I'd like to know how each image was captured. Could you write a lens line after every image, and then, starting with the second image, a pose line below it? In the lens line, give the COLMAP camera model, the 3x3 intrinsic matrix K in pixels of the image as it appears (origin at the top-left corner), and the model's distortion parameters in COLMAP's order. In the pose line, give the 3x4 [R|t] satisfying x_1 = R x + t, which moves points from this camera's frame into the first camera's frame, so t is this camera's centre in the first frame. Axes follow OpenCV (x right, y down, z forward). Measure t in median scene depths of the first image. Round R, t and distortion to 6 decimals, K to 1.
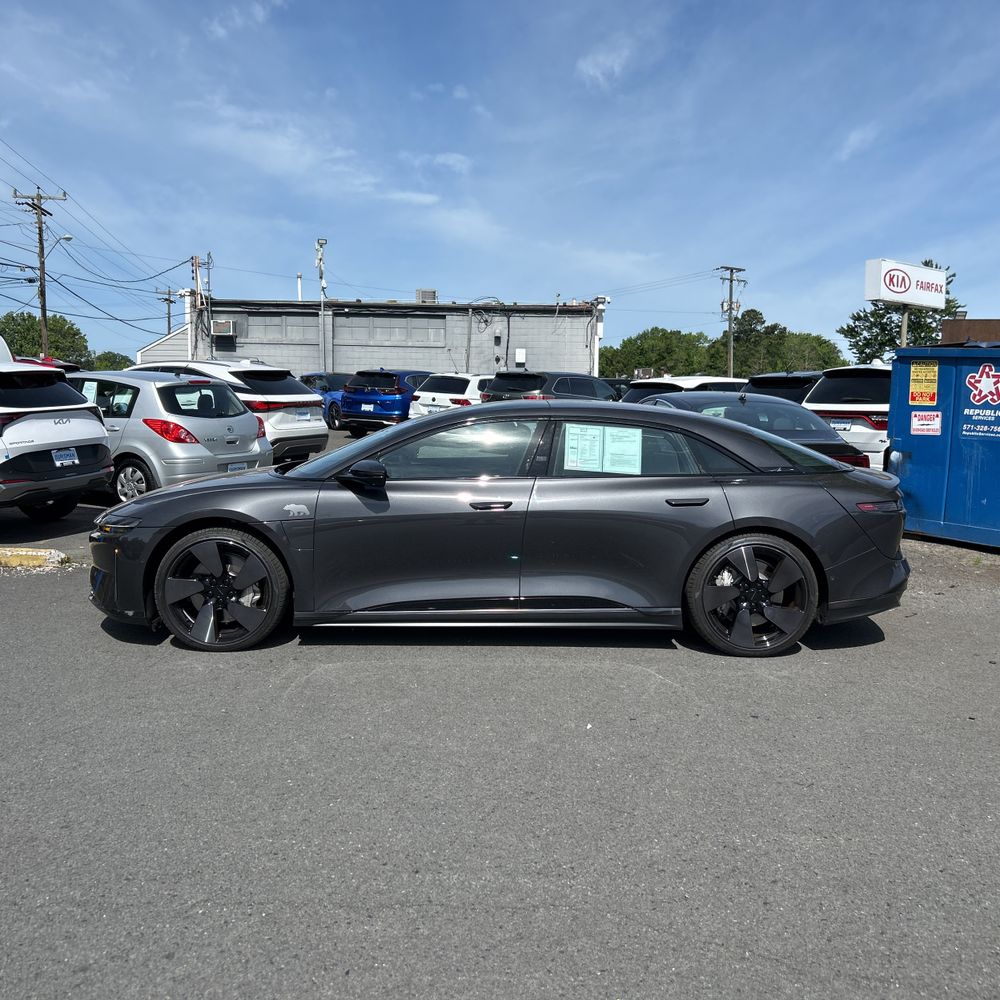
lens RADIAL K [[1014.1, 0, 508.2], [0, 1014.1, 508.8], [0, 0, 1]] dist [0.013211, 0.000000]
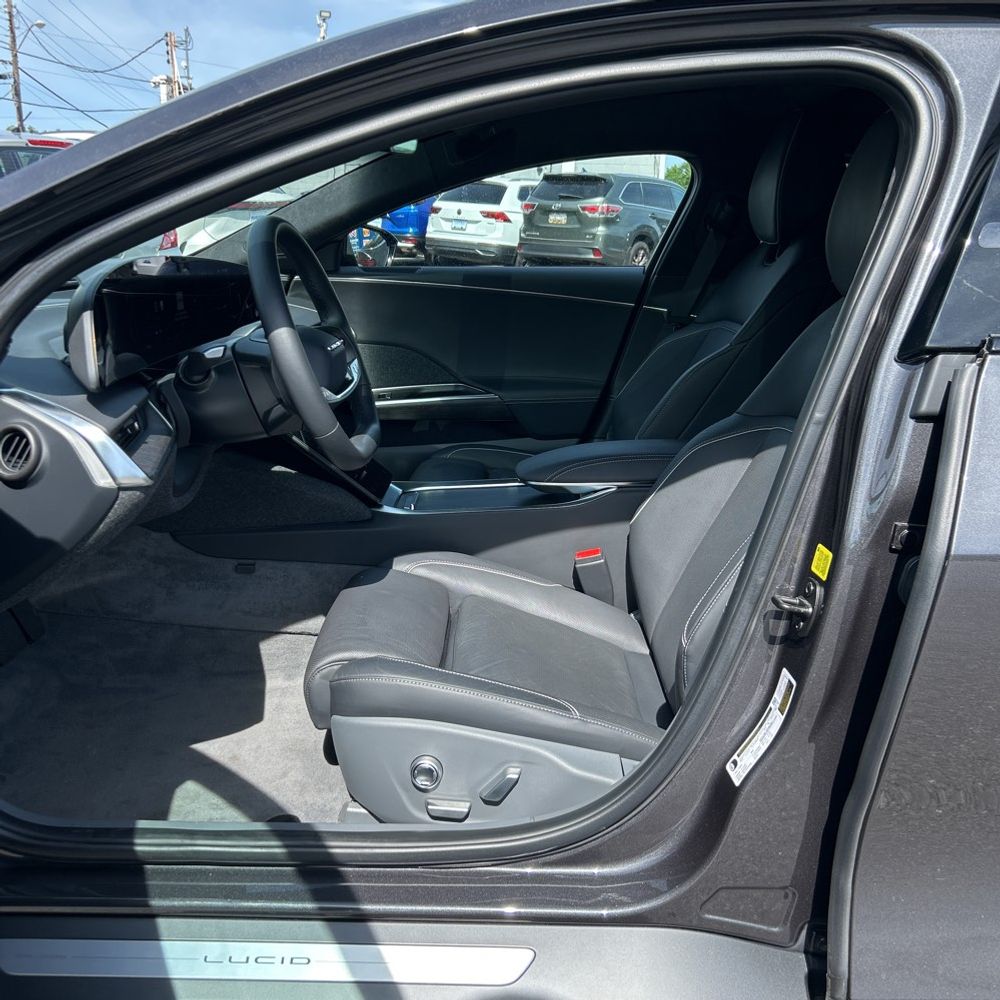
lens RADIAL K [[1014.1, 0, 493.1], [0, 1014.1, 518.6], [0, 0, 1]] dist [0.013211, 0.000000]
pose [[0.998816, 0.026794, -0.040601, -0.007809], [-0.019822, 0.986377, 0.163301, -0.004349], [0.044423, -0.162303, 0.985740, 0.150747]]
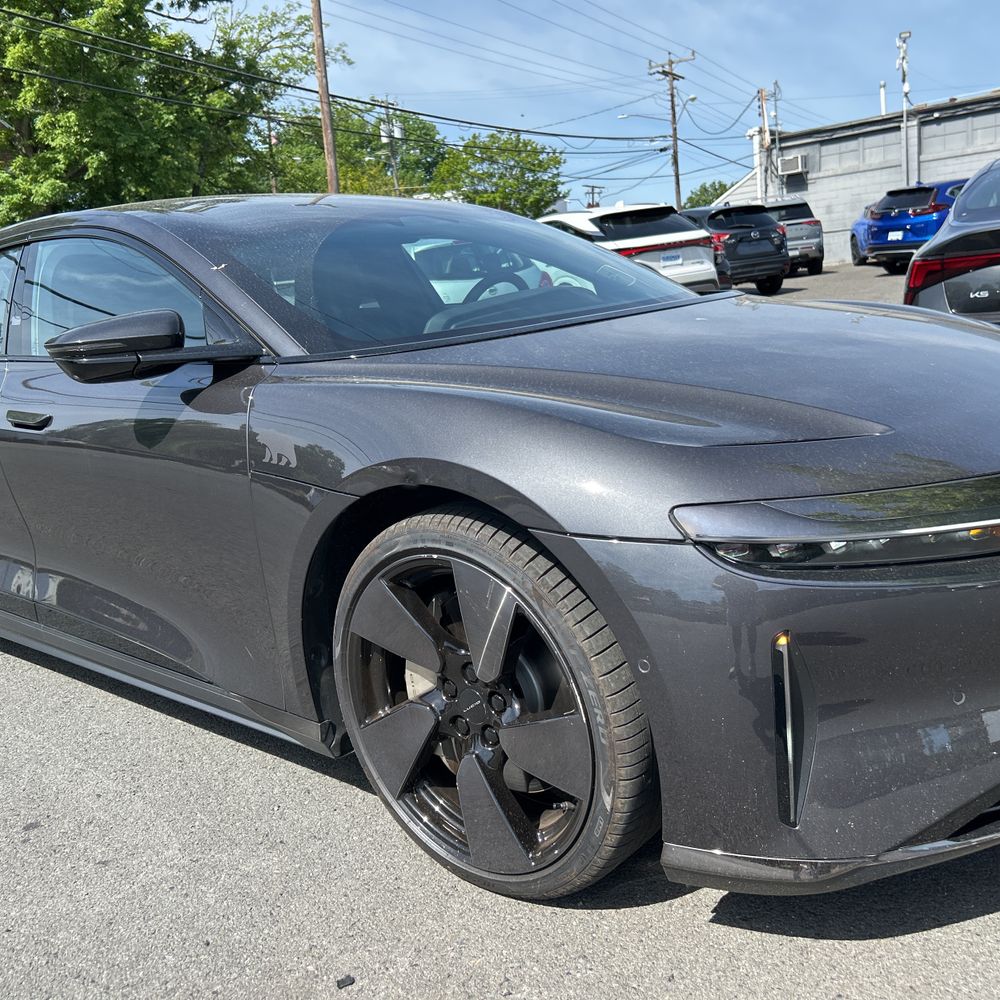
lens RADIAL K [[1014.1, 0, 491.8], [0, 1014.1, 495.6], [0, 0, 1]] dist [0.013211, 0.000000]
pose [[0.762429, 0.036078, -0.646065, 0.108032], [0.046149, 0.992870, 0.109905, 0.000818], [0.645424, -0.113610, 0.755328, 0.119323]]
